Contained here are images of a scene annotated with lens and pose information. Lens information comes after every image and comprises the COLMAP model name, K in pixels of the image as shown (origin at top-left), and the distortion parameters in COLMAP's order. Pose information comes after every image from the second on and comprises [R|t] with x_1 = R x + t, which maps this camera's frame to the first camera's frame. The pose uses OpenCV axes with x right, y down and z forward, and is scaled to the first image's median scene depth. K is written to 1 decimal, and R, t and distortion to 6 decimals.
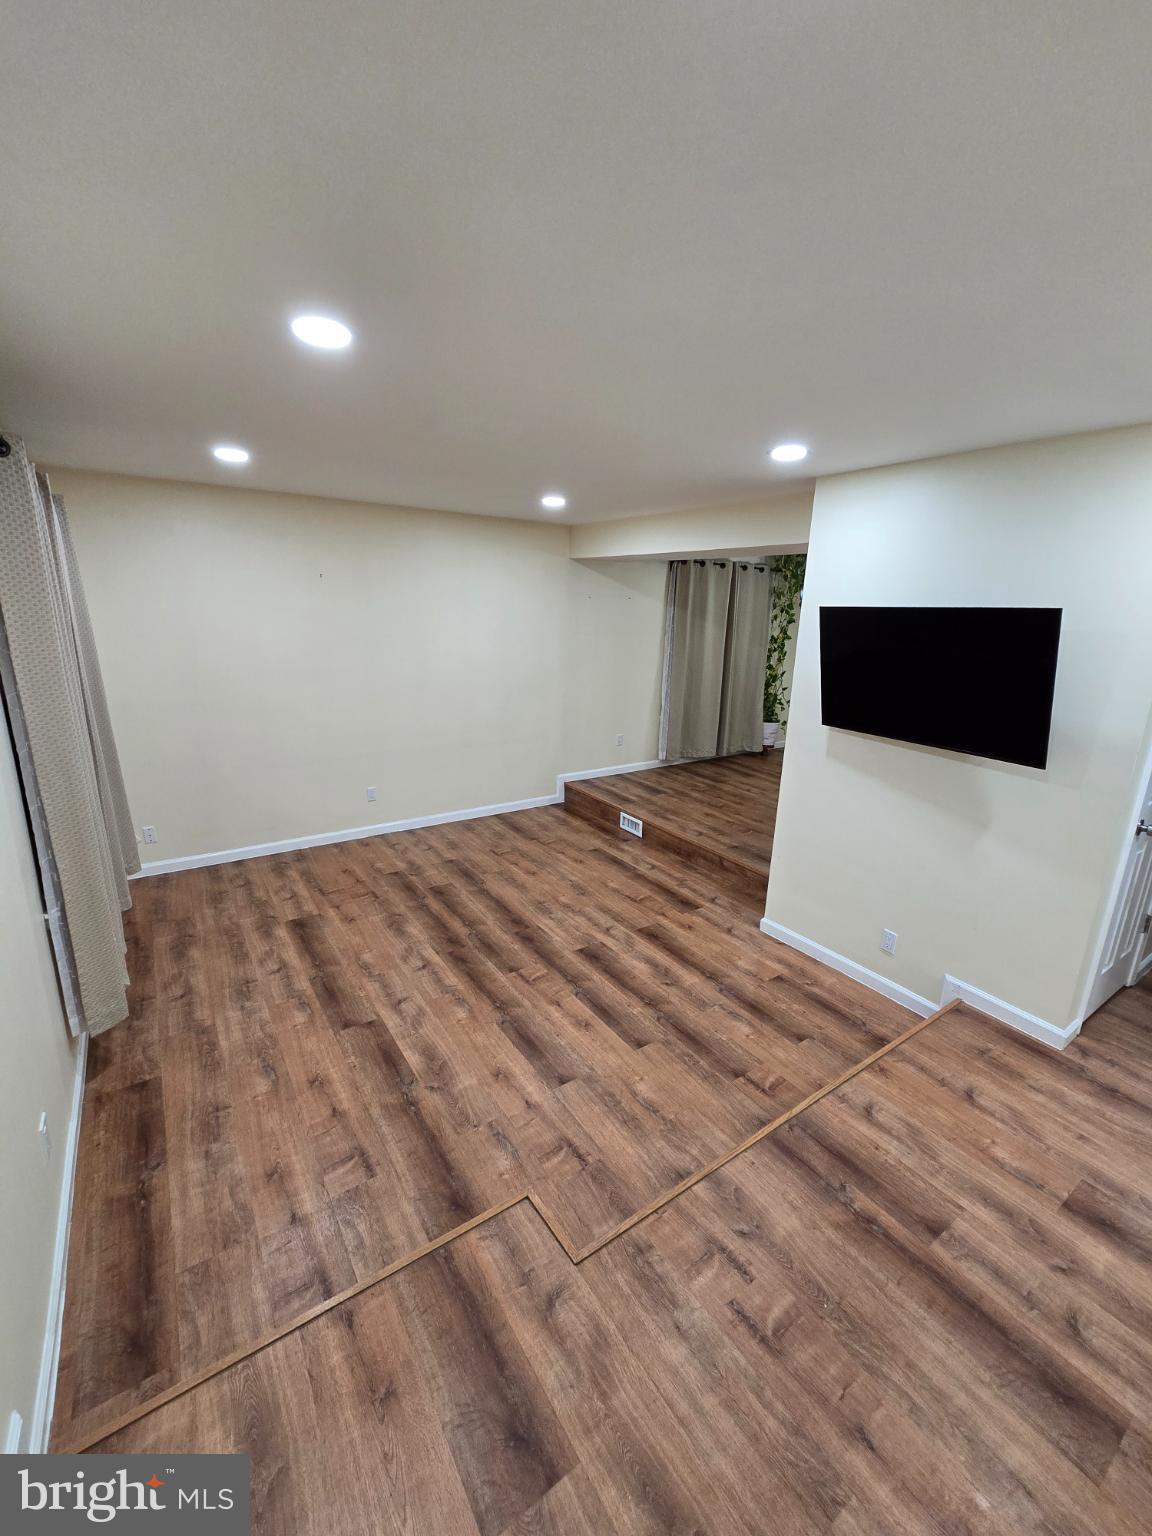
lens RADIAL K [[627.2, 0, 587.4], [0, 627.2, 770.7], [0, 0, 1]] dist [-0.004405, 0.001927]
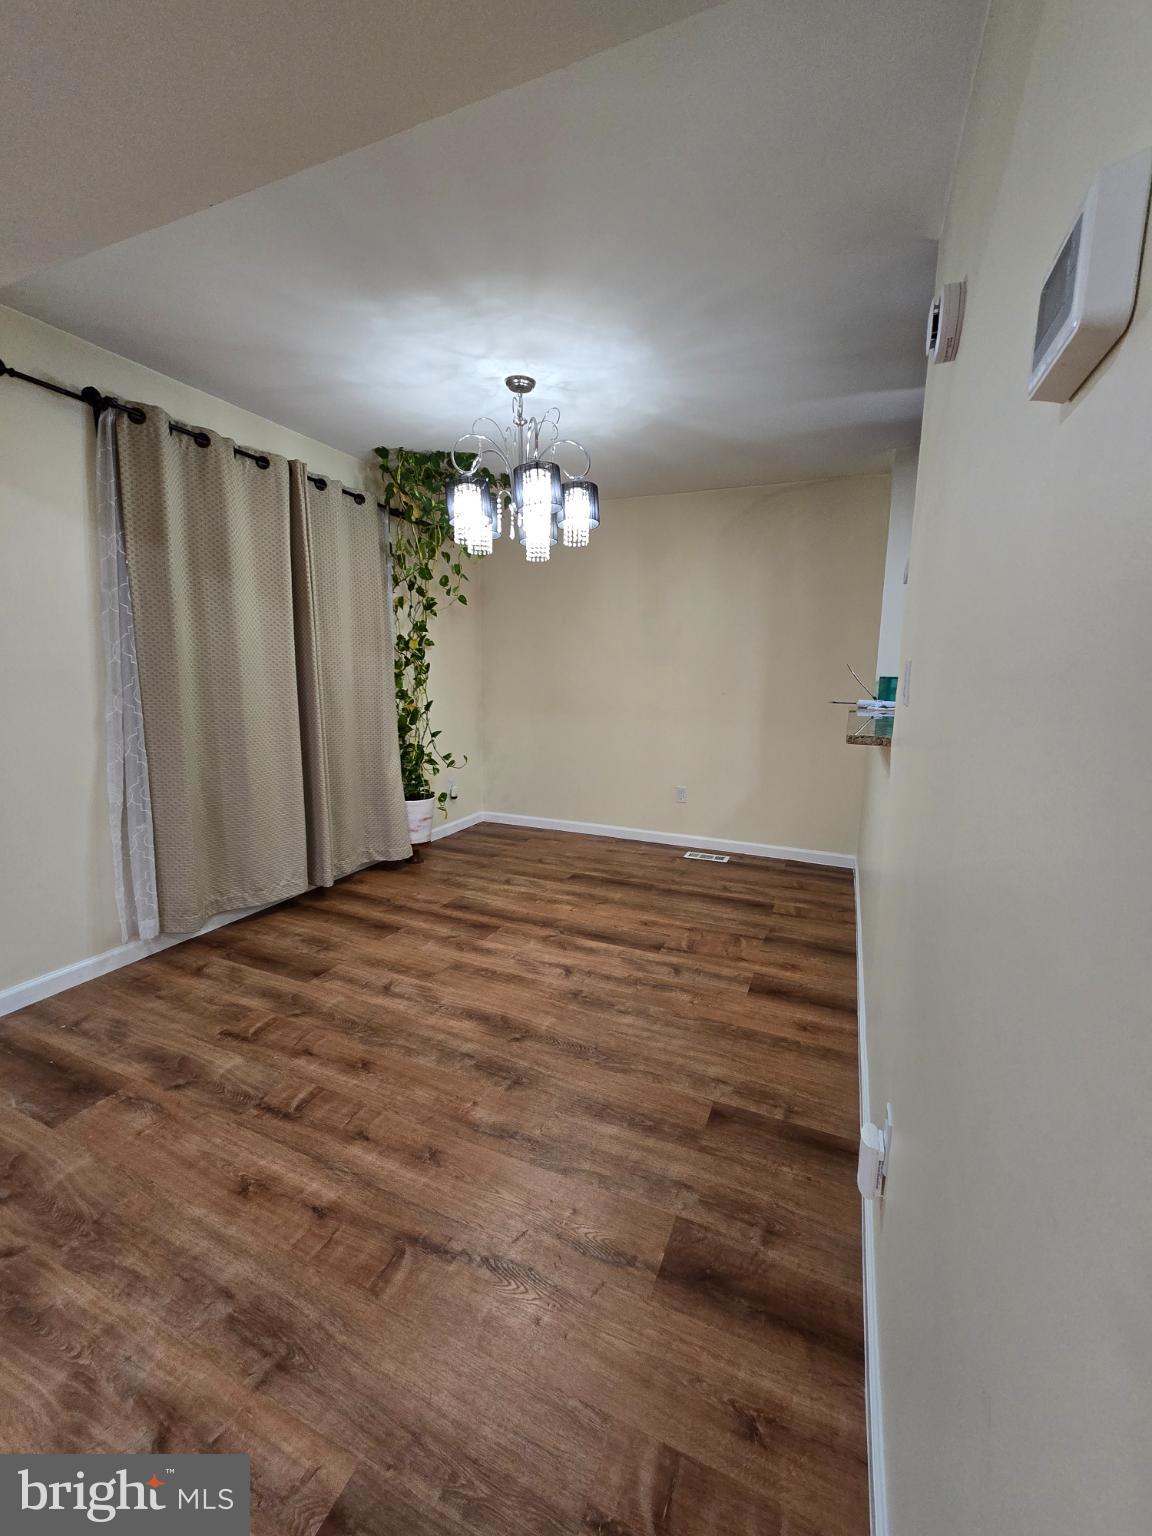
lens RADIAL K [[627.2, 0, 577.3], [0, 627.2, 776.5], [0, 0, 1]] dist [-0.004405, 0.001927]
pose [[0.853978, -0.106486, 0.509296, 0.145378], [0.145581, 0.988639, -0.037398, -0.058345], [-0.499528, 0.106081, 0.859778, 0.495833]]
